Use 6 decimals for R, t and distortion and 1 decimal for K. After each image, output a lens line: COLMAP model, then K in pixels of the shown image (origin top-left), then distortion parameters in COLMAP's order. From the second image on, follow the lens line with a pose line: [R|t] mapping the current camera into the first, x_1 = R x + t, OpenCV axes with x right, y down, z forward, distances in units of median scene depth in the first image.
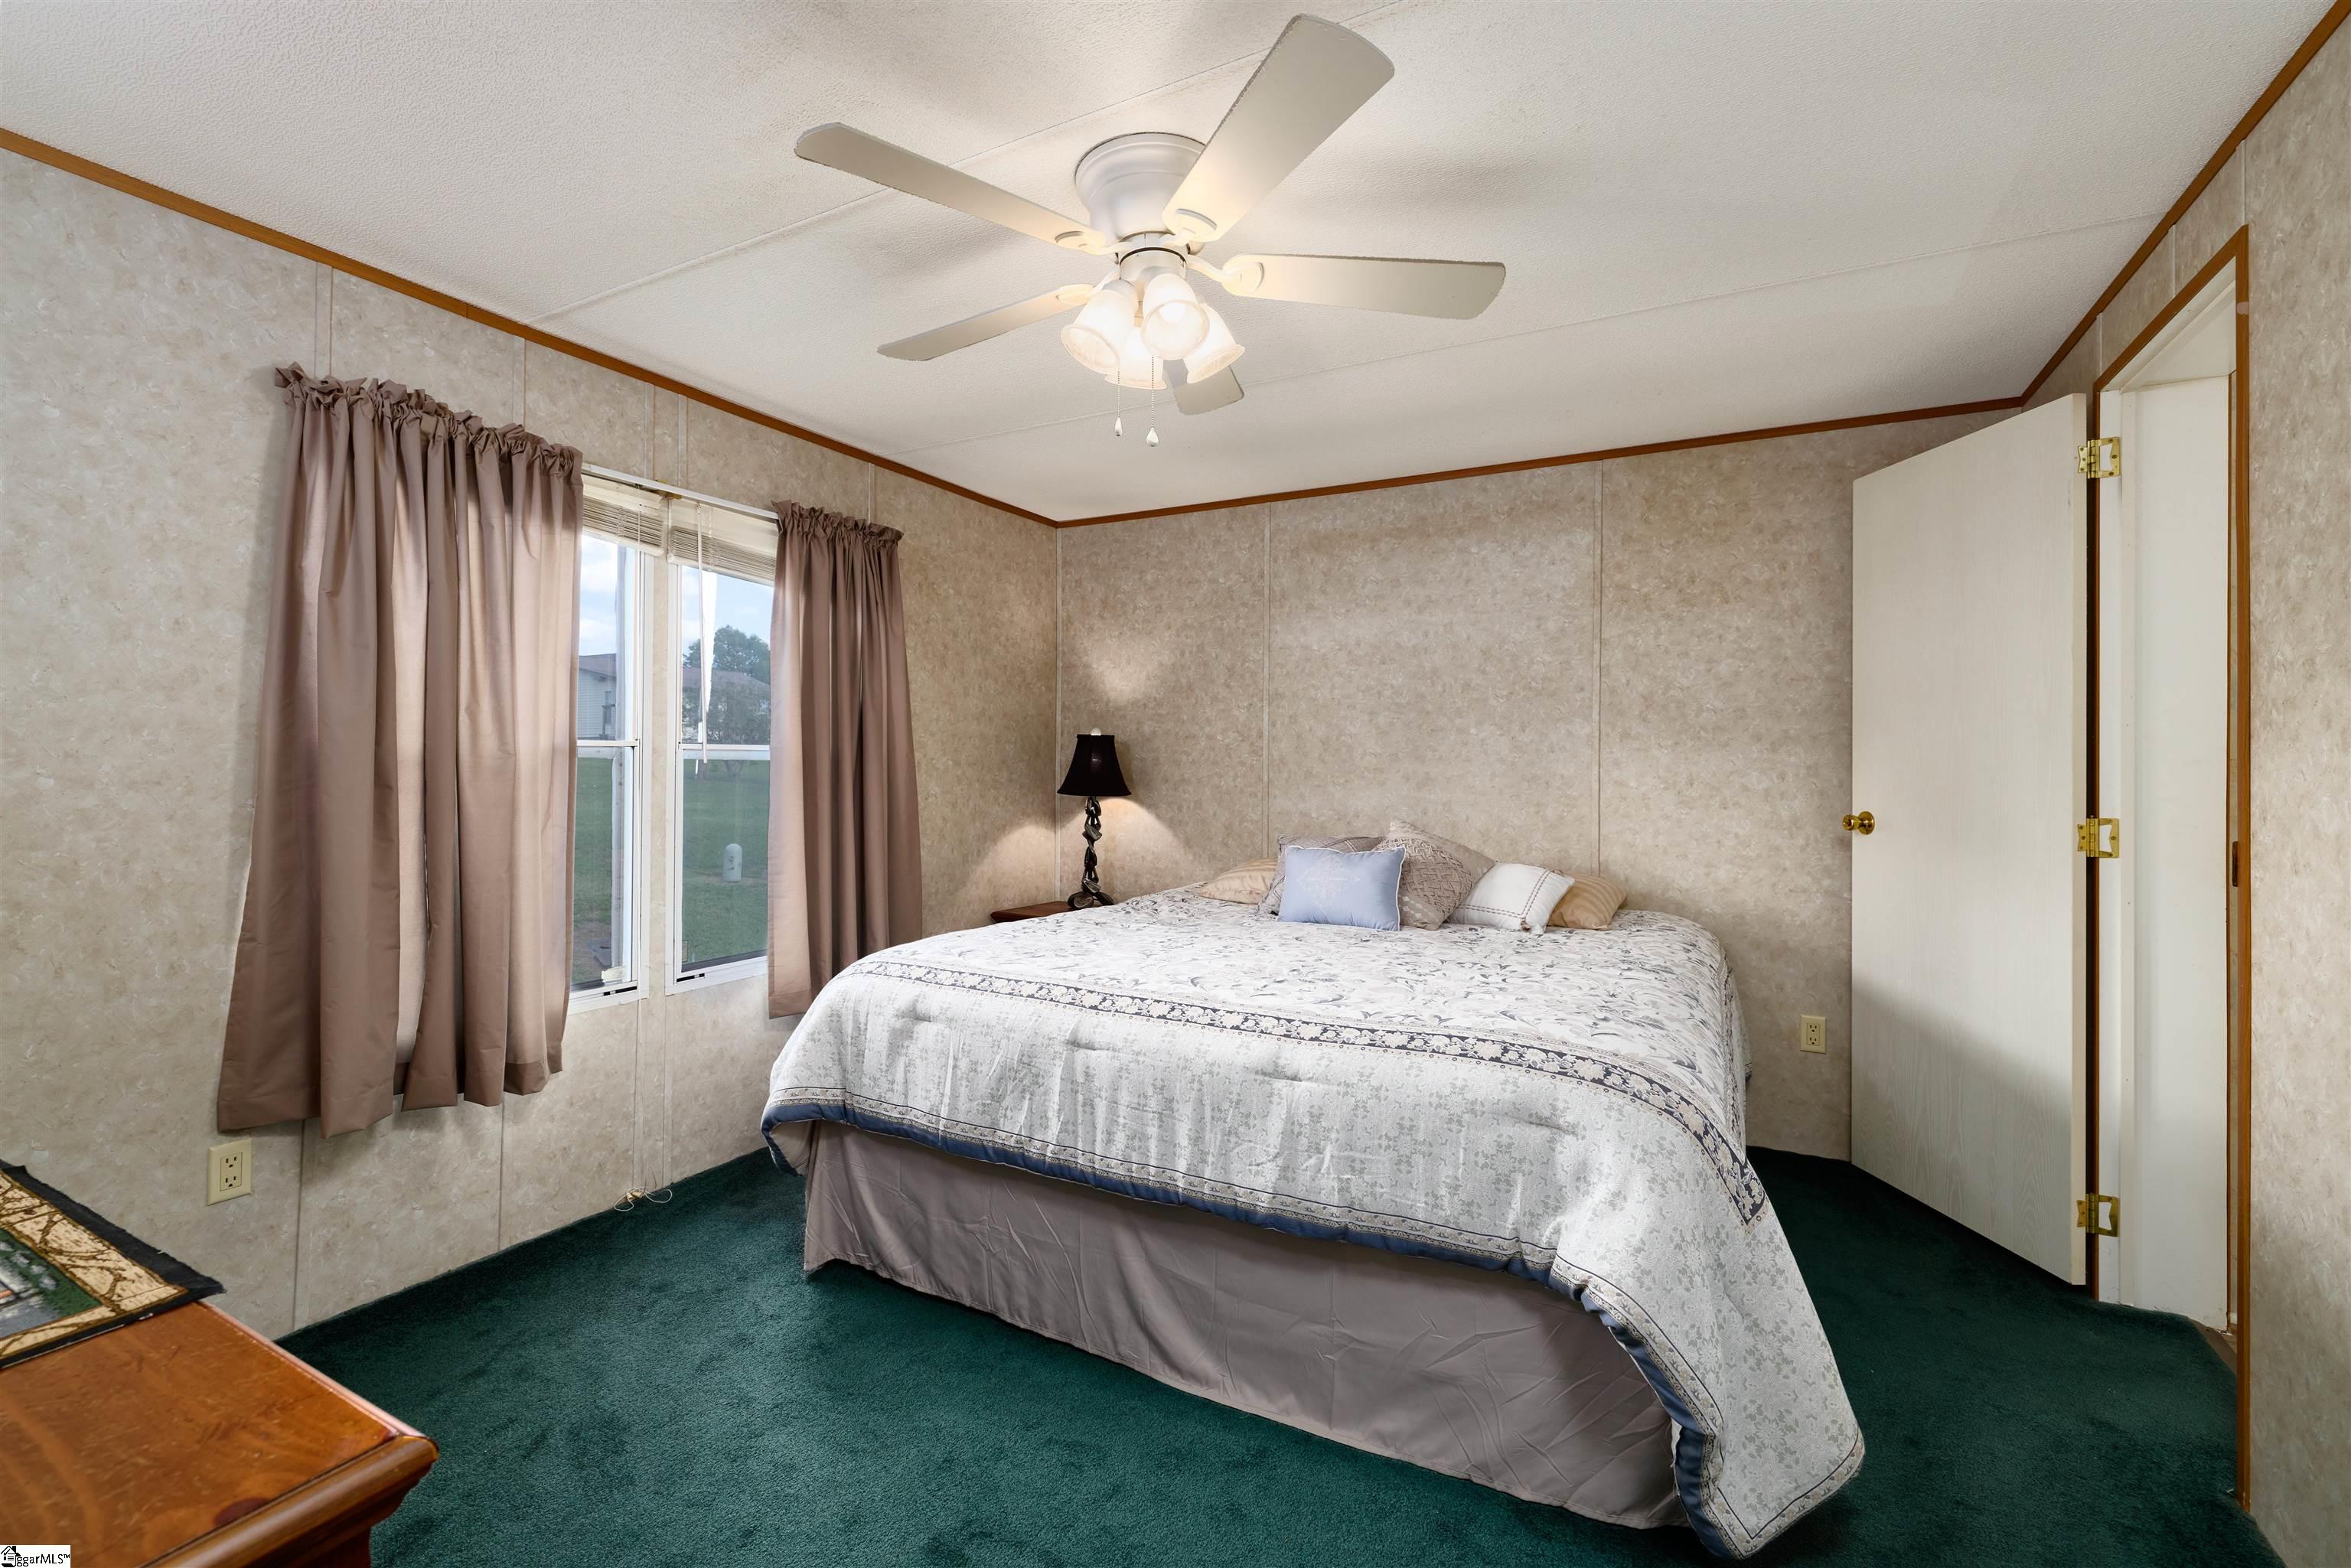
lens RADIAL K [[1011.6, 0, 1175.5], [0, 1011.6, 784.0], [0, 0, 1]] dist [0.001129, 0.000096]
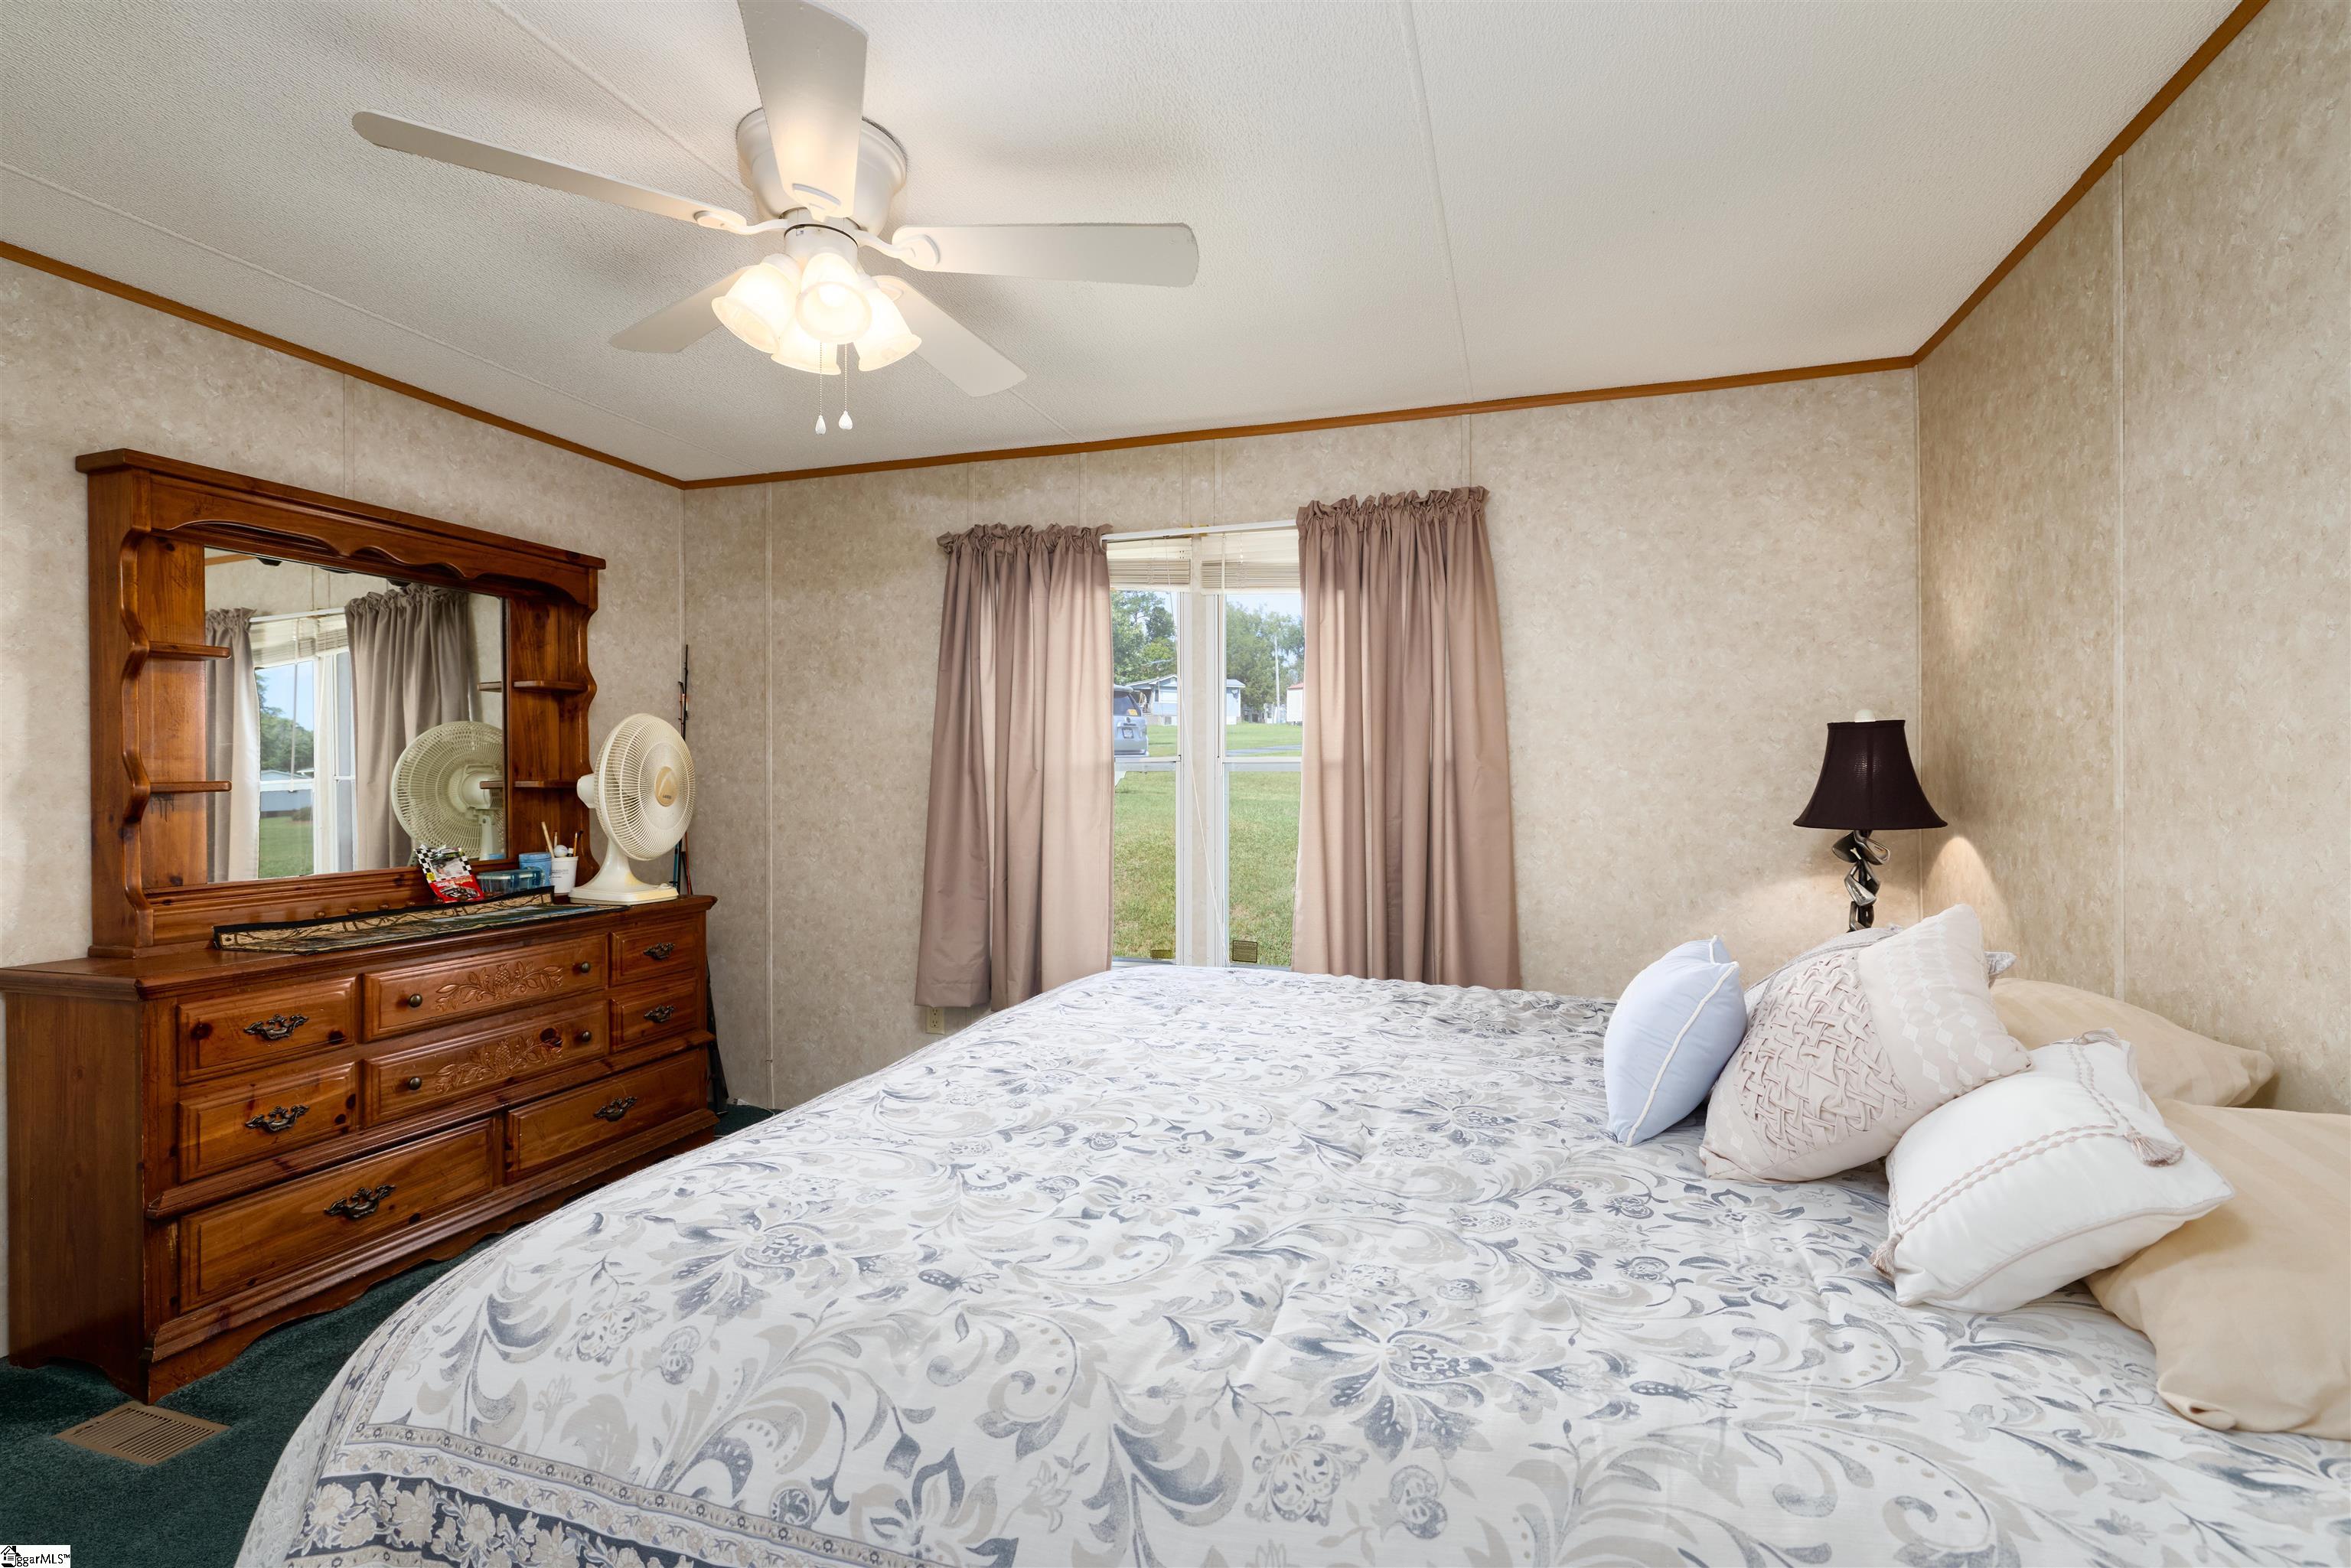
lens RADIAL K [[1105.7, 0, 1175.5], [0, 1105.7, 784.0], [0, 0, 1]] dist [-0.001394, -0.000117]
pose [[0.183052, -0.001035, -0.983103, 0.502093], [-0.017651, 0.999835, -0.004339, -0.004451], [0.982945, 0.018147, 0.183004, 0.552933]]
